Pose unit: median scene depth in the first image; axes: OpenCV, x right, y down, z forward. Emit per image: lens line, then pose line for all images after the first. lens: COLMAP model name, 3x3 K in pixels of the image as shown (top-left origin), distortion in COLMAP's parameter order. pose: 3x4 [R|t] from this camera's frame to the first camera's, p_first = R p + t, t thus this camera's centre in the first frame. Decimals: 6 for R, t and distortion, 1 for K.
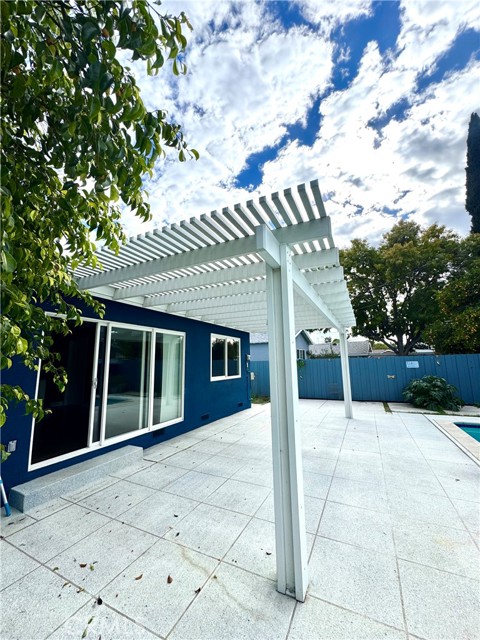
lens RADIAL K [[254.0, 0, 240.0], [0, 254.0, 320.0], [0, 0, 1]] dist [-0.002692, -0.000585]
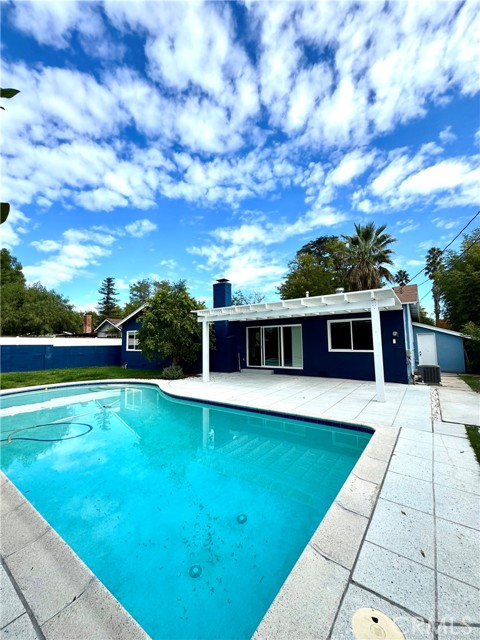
lens RADIAL K [[254.0, 0, 240.0], [0, 254.0, 320.0], [0, 0, 1]] dist [-0.002692, -0.000585]
pose [[-0.177215, -0.071321, -0.981584, 0.320280], [0.173940, 0.979400, -0.102566, 0.025875], [0.968679, -0.188913, -0.161159, 0.165053]]
